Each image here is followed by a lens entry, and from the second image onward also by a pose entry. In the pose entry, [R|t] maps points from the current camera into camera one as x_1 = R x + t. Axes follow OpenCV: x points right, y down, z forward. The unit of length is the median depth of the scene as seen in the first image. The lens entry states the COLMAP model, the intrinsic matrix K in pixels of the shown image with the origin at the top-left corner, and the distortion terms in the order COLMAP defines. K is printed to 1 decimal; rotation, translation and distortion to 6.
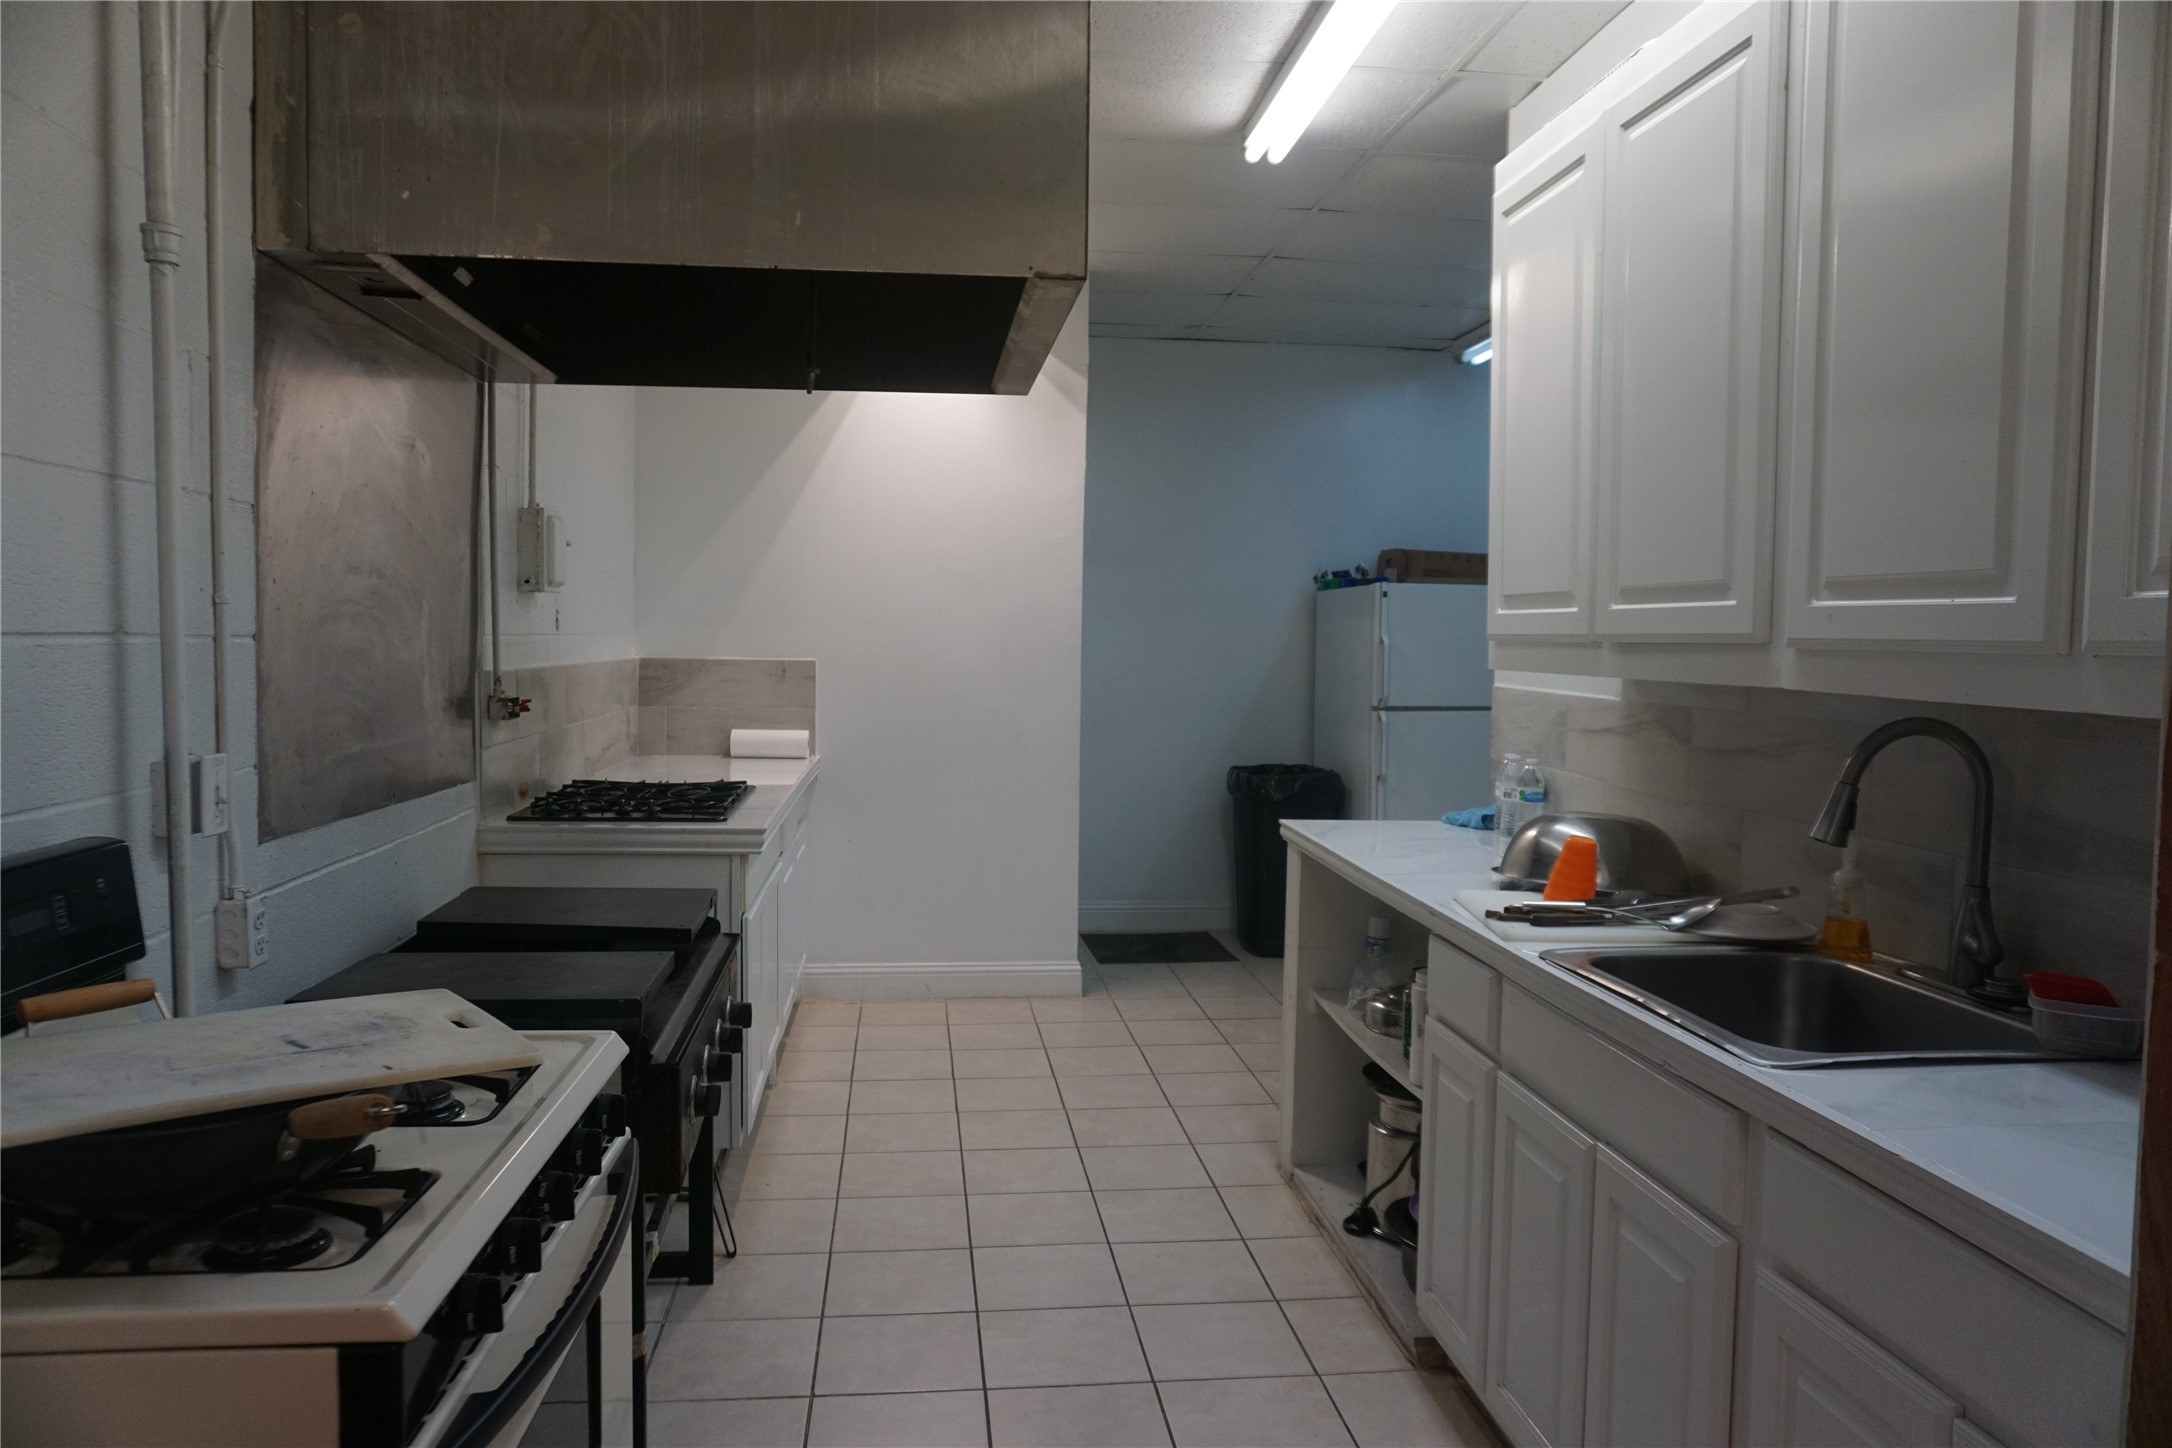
lens RADIAL K [[1444.7, 0, 1086.0], [0, 1444.7, 724.0], [0, 0, 1]] dist [-0.053286, 0.047583]
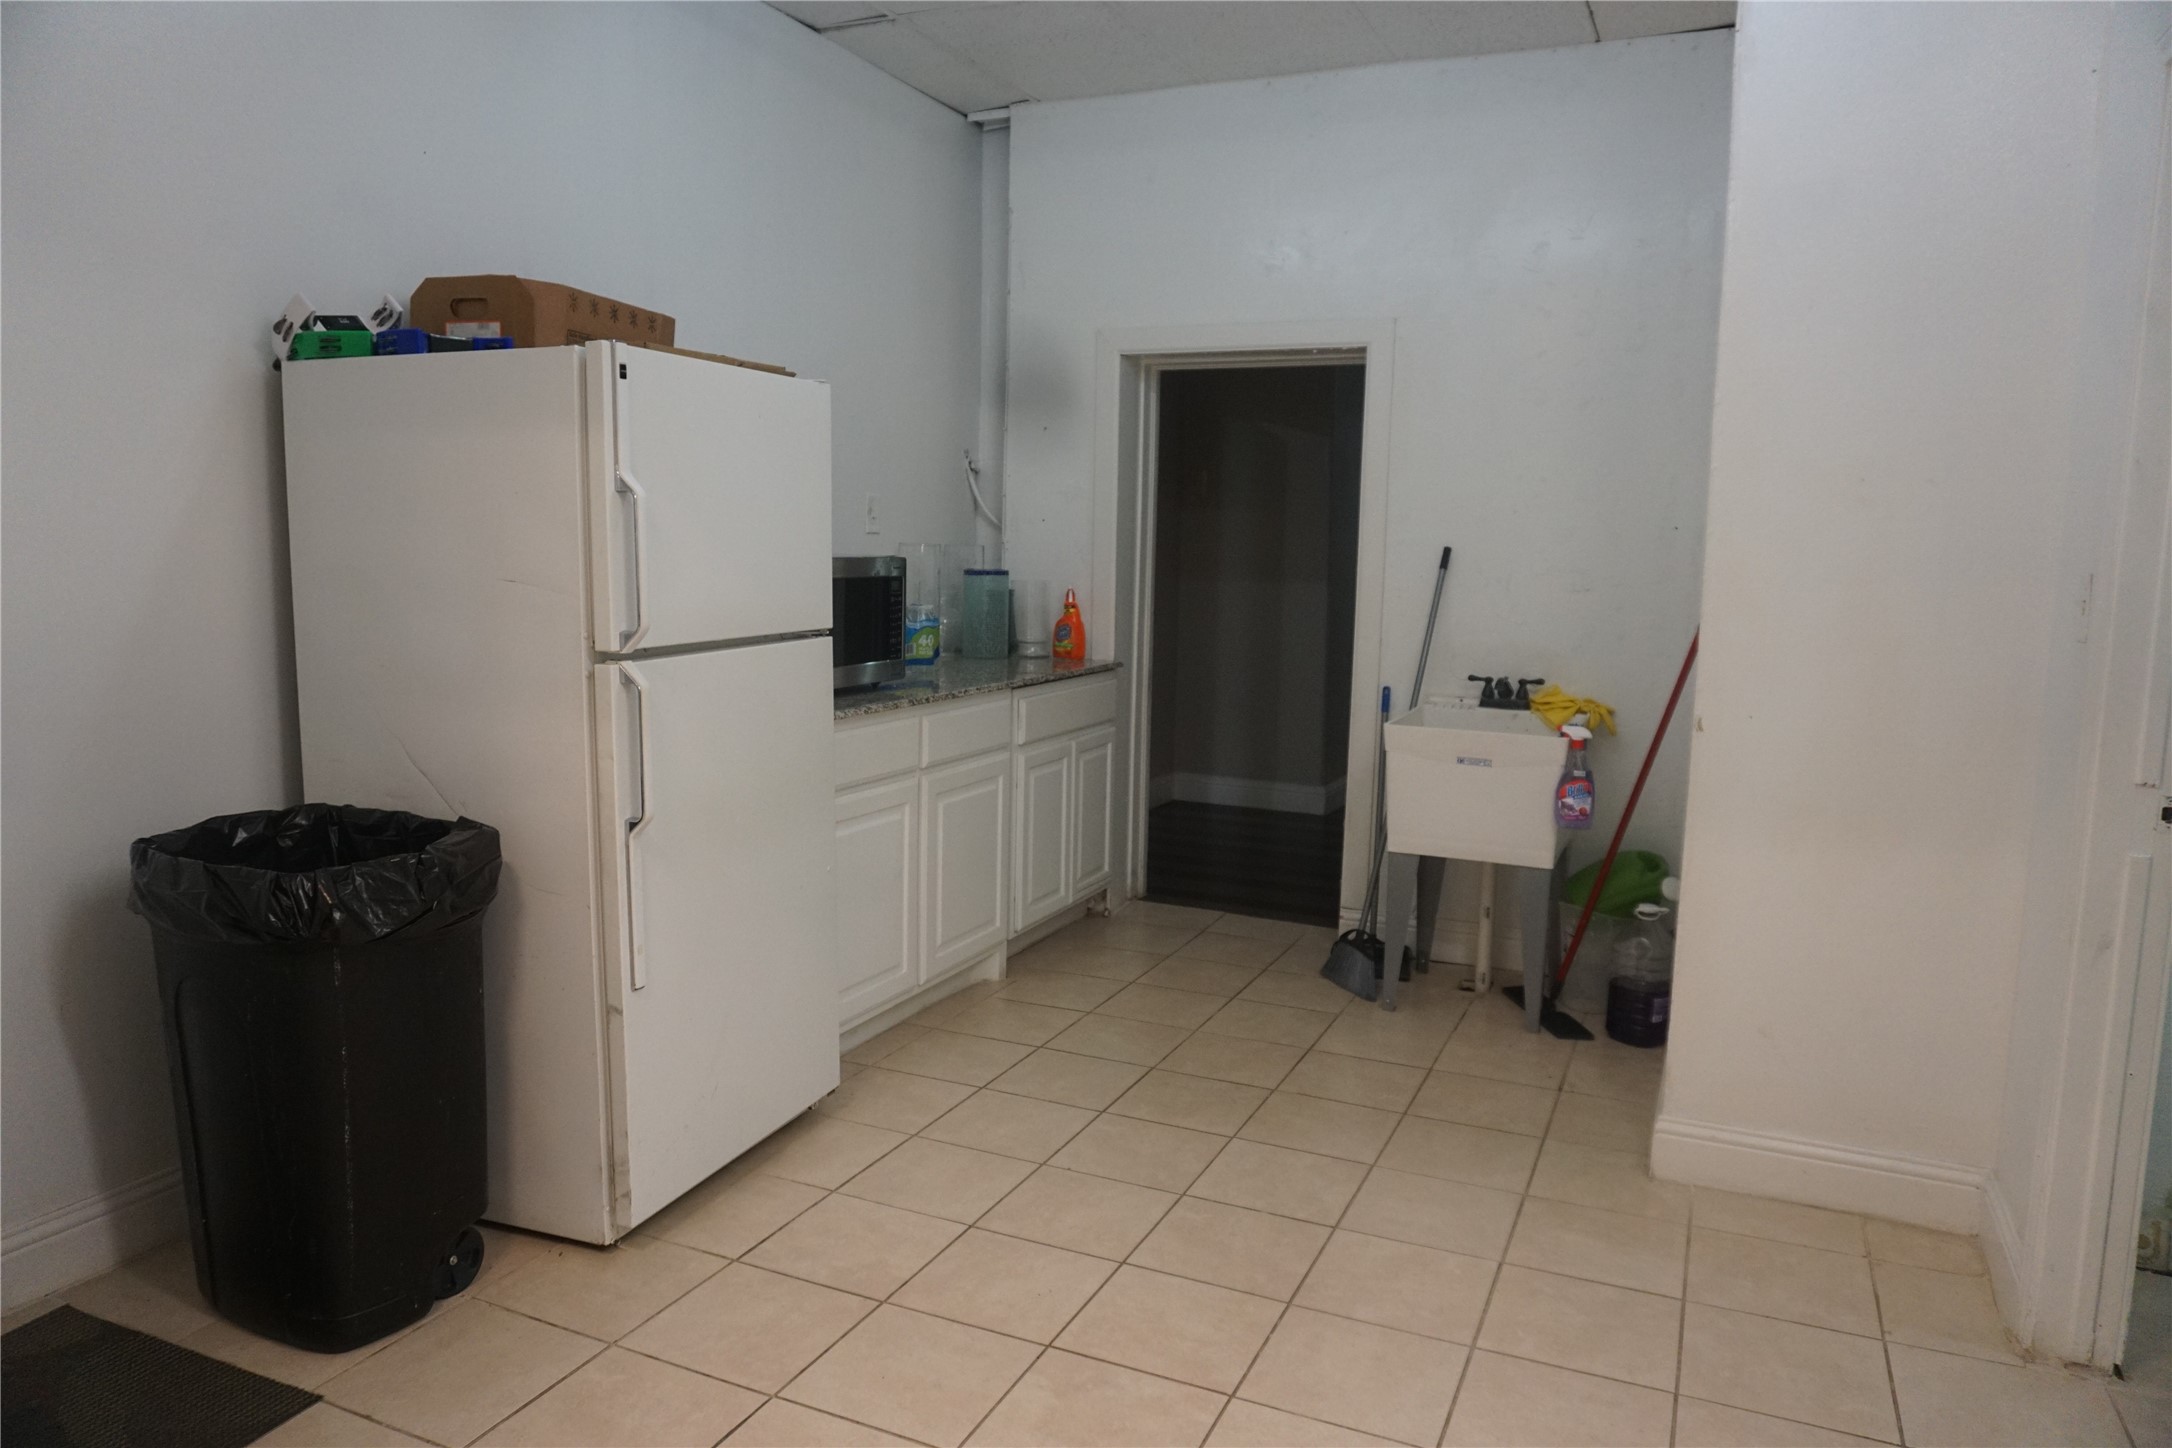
lens RADIAL K [[1444.7, 0, 1086.0], [0, 1444.7, 724.0], [0, 0, 1]] dist [-0.053286, 0.047583]
pose [[0.513423, -0.109267, 0.851151, -0.073163], [0.029364, 0.993517, 0.109830, -0.029944], [-0.857633, -0.031396, 0.513303, 0.623311]]
